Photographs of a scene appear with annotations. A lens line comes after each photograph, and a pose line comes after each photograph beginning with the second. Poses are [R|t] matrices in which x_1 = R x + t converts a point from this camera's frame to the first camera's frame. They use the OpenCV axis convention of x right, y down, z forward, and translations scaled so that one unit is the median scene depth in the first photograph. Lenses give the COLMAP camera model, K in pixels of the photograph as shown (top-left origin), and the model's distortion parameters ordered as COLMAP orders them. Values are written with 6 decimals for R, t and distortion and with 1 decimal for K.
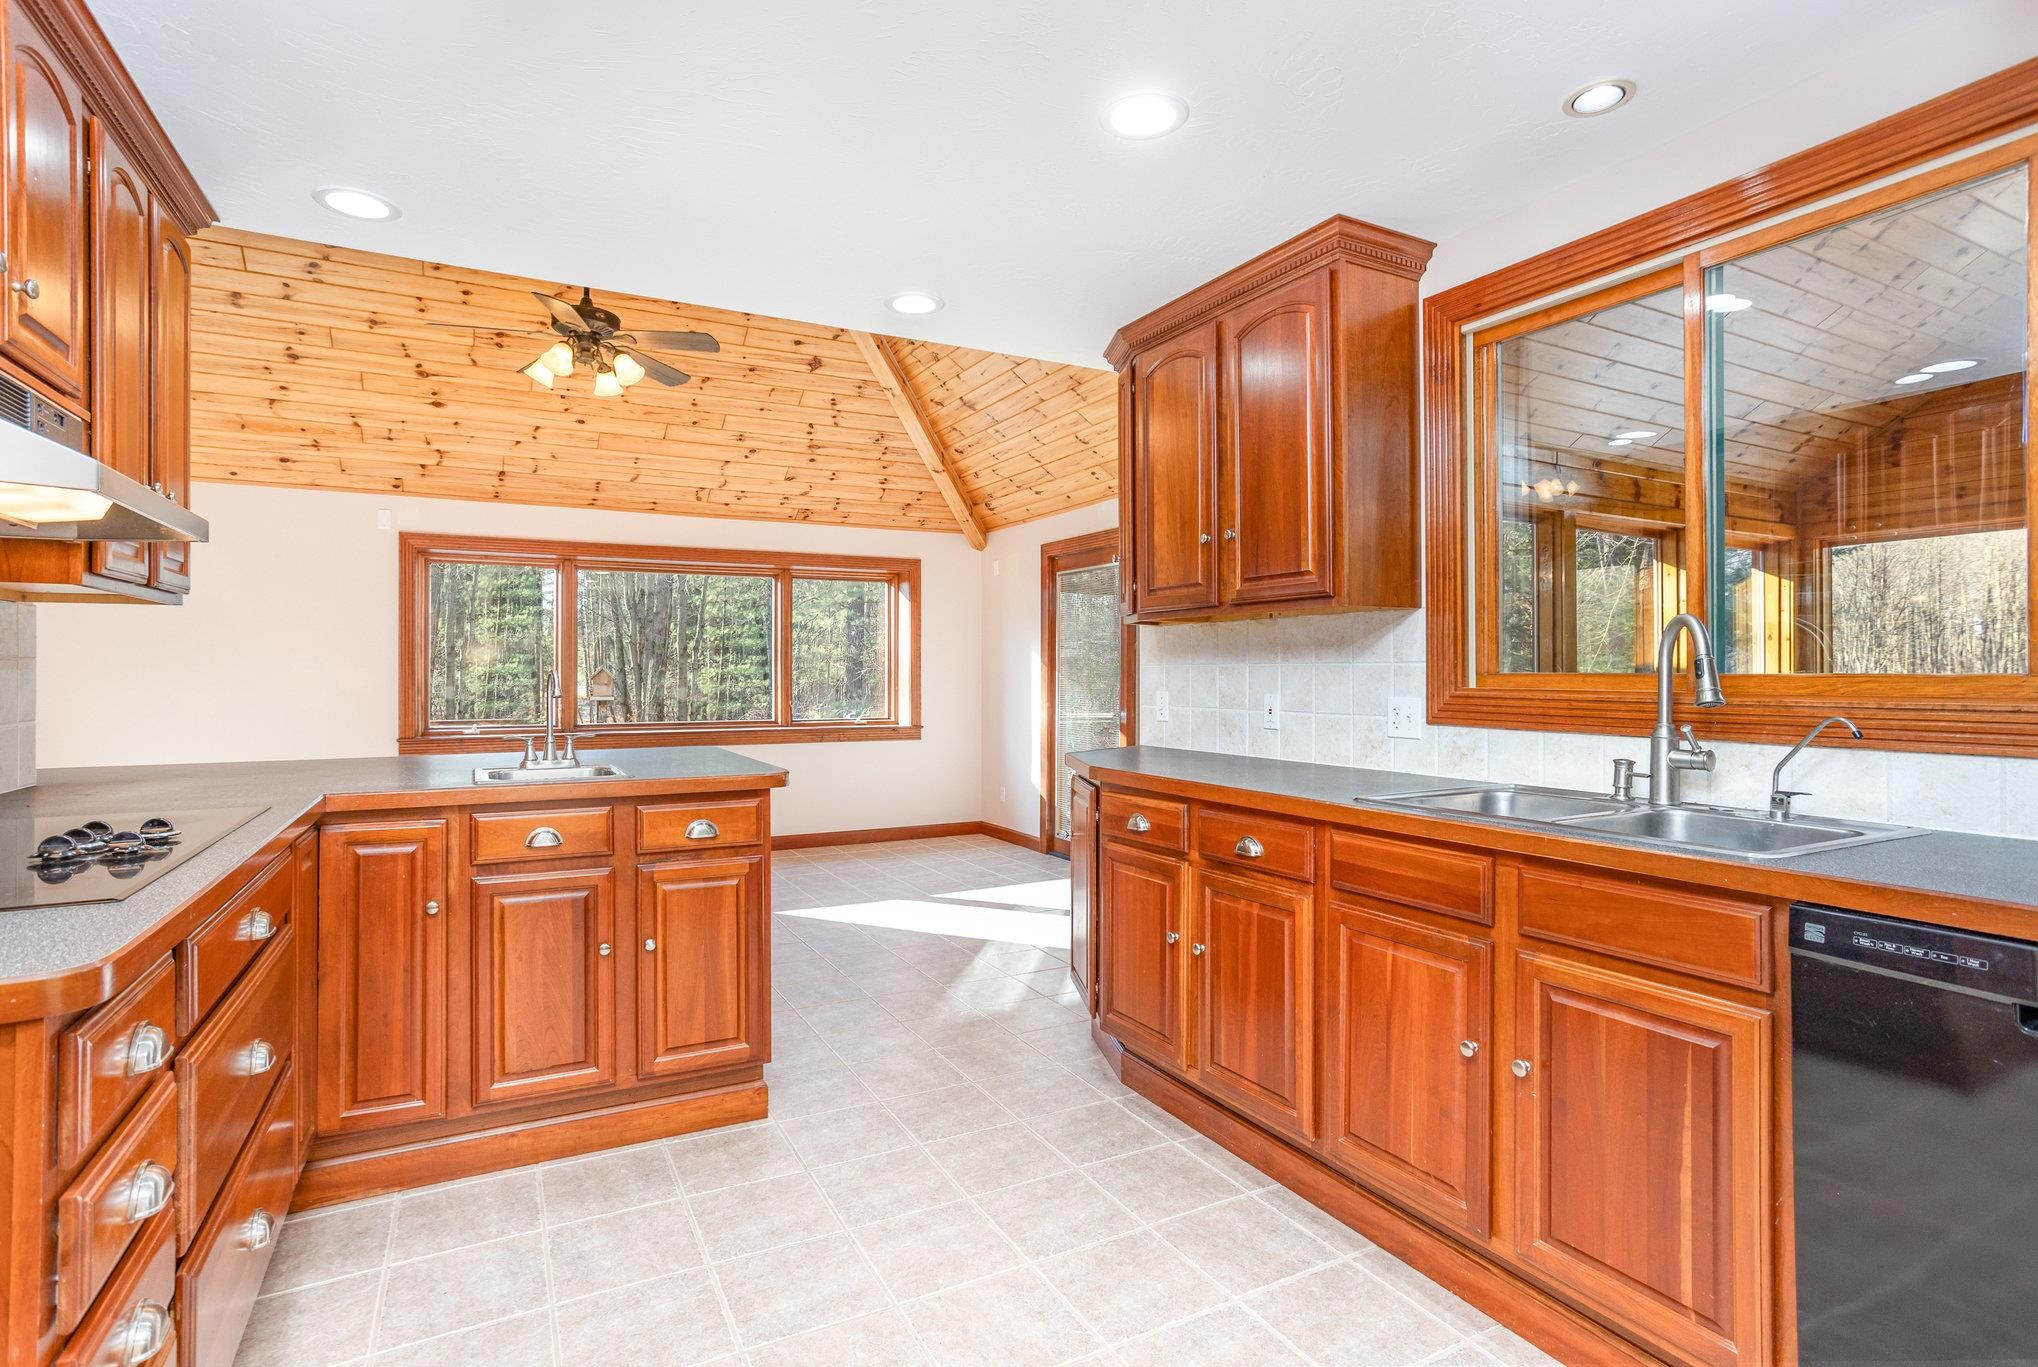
lens RADIAL K [[1015.1, 0, 1008.7], [0, 1015.1, 683.8], [0, 0, 1]] dist [-0.056233, 0.034970]
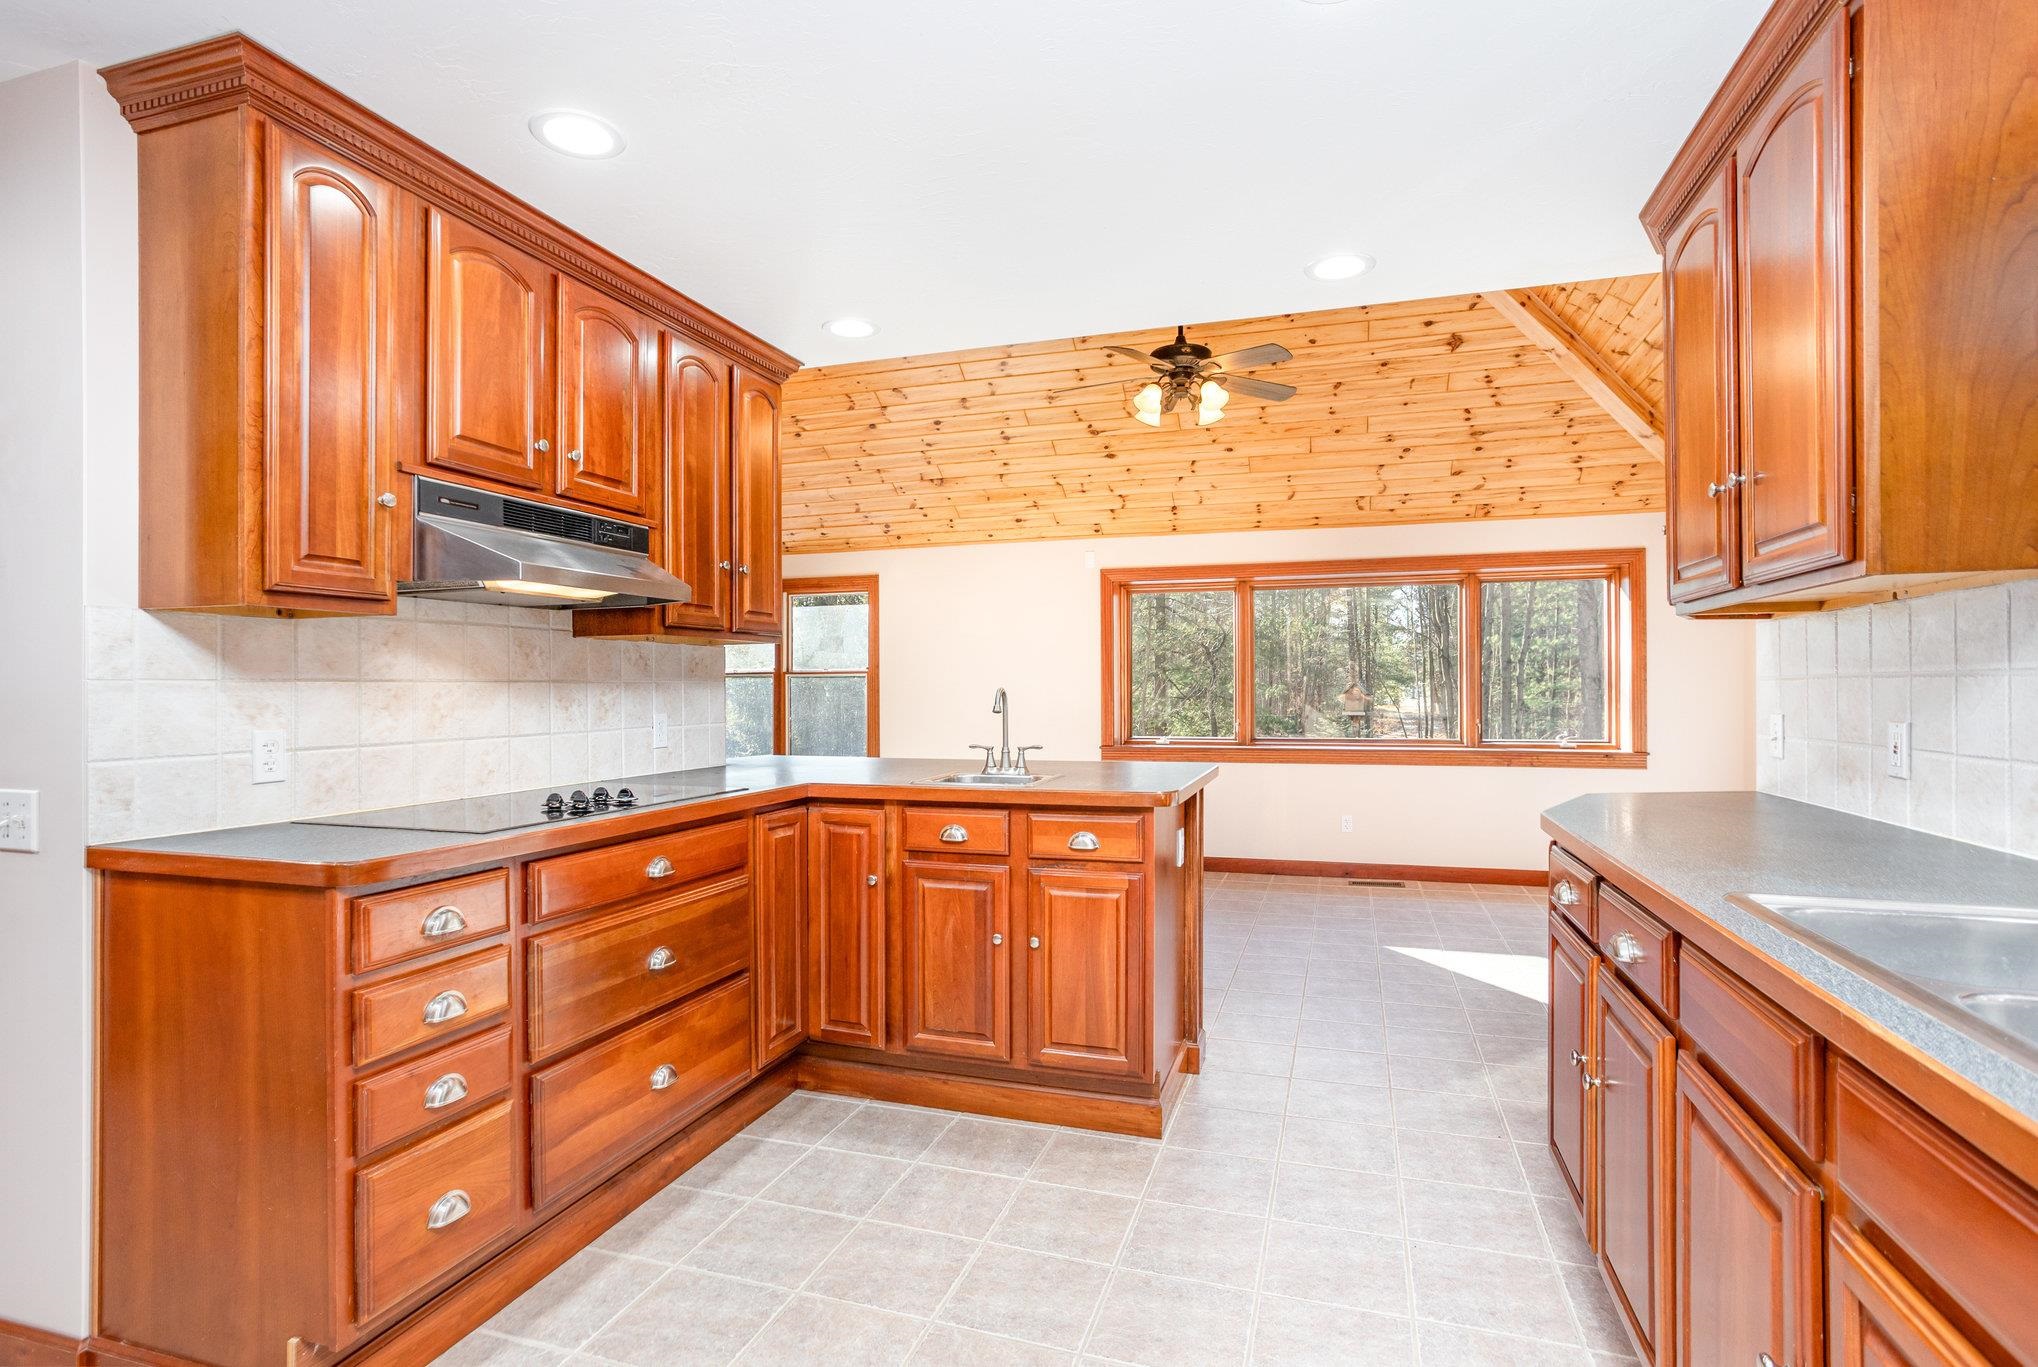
lens RADIAL K [[1017.1, 0, 1014.1], [0, 1017.1, 708.6], [0, 0, 1]] dist [-0.058328, 0.036399]
pose [[0.684853, 0.011187, -0.728595, 0.215550], [-0.003532, 0.999921, 0.012034, -0.002557], [0.728673, -0.005668, 0.684839, 0.121827]]
